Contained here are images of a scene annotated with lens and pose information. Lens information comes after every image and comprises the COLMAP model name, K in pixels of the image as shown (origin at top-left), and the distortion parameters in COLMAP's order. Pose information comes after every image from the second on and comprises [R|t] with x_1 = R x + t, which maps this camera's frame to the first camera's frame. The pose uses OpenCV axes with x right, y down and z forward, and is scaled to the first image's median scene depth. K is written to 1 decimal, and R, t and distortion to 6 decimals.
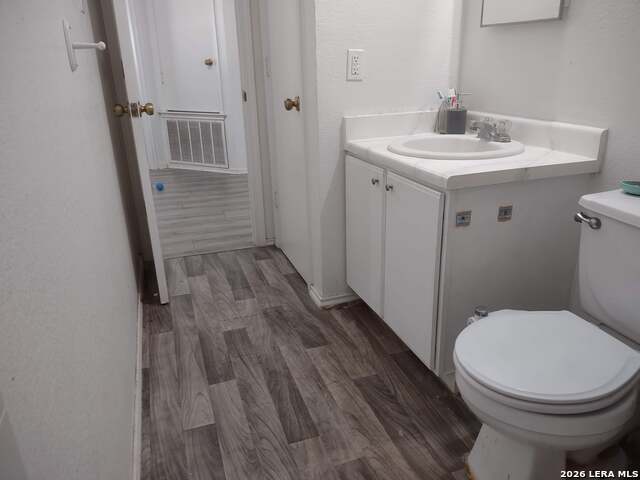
lens RADIAL K [[489.5, 0, 298.0], [0, 489.5, 228.6], [0, 0, 1]] dist [0.051765, -0.070001]
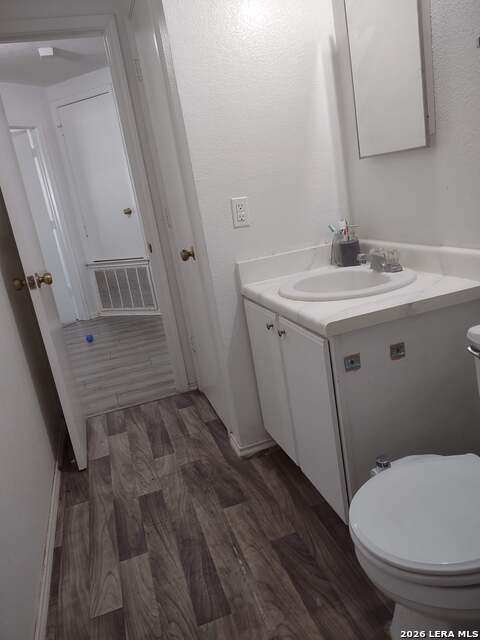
lens RADIAL K [[489.5, 0, 222.8], [0, 489.5, 304.2], [0, 0, 1]] dist [0.051765, -0.070001]
pose [[0.991166, -0.121199, -0.053866, 0.116662], [0.115612, 0.988553, -0.096933, -0.054013], [0.064998, 0.089849, 0.993832, 0.014891]]
